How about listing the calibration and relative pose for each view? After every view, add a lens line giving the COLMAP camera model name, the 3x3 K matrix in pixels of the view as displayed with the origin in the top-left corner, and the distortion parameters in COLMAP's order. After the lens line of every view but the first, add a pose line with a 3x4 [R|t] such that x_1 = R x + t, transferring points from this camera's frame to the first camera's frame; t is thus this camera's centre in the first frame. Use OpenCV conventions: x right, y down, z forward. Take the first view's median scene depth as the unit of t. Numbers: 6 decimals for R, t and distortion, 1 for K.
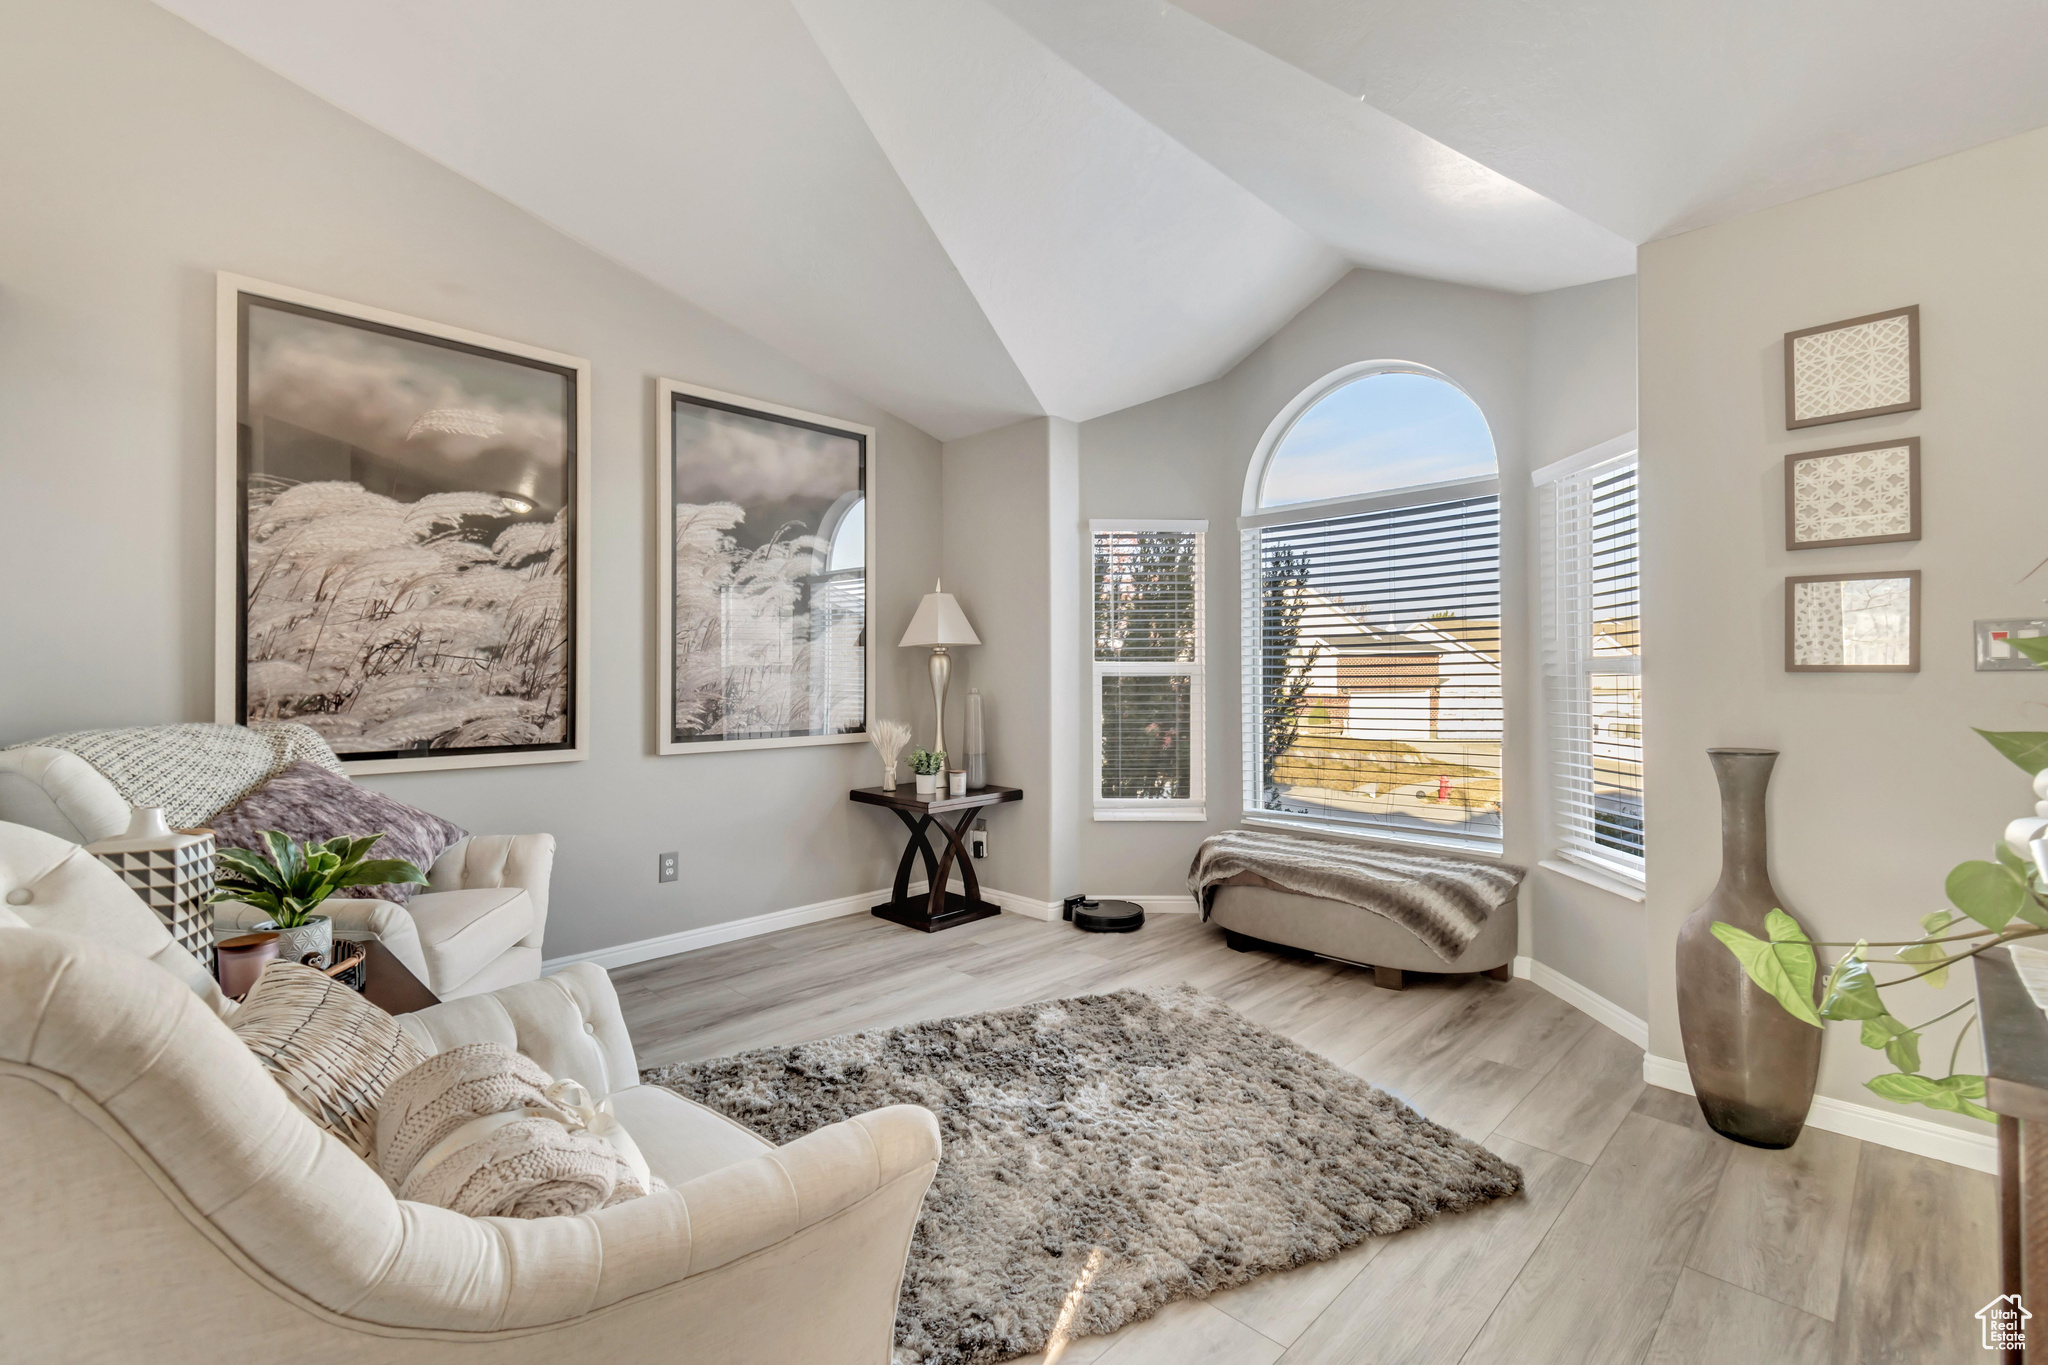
lens RADIAL K [[915.4, 0, 1028.9], [0, 915.4, 668.8], [0, 0, 1]] dist [0.014842, -0.000530]
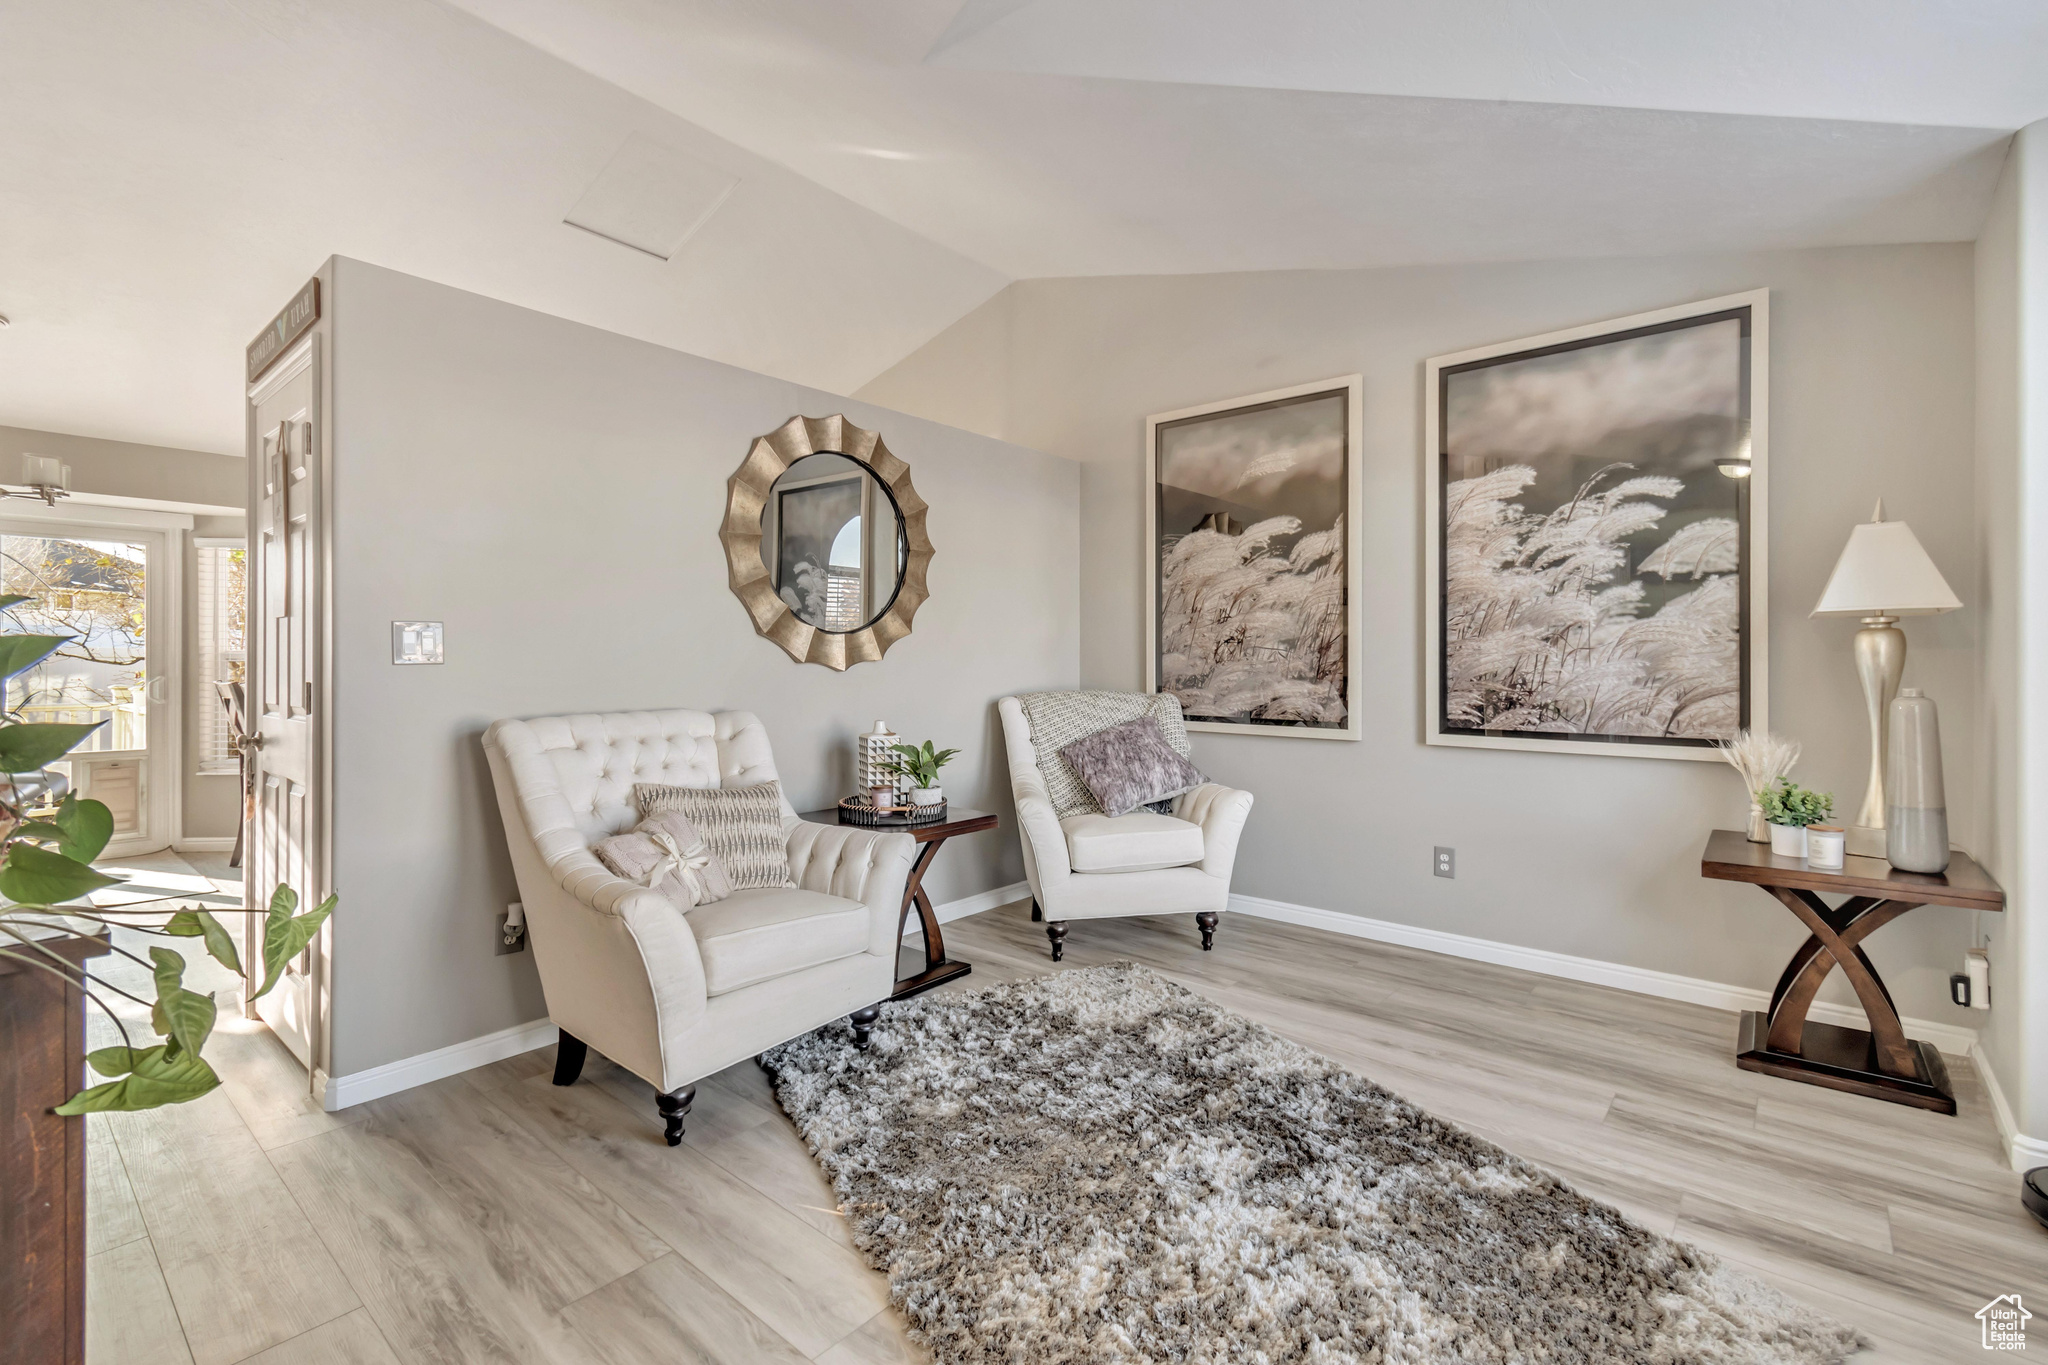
lens RADIAL K [[915.4, 0, 1020.8], [0, 915.4, 656.0], [0, 0, 1]] dist [0.014842, -0.000530]
pose [[0.063006, -0.004380, -0.998004, 0.577611], [0.005921, 0.999974, -0.004014, 0.000893], [0.997996, -0.005656, 0.063030, 0.528327]]
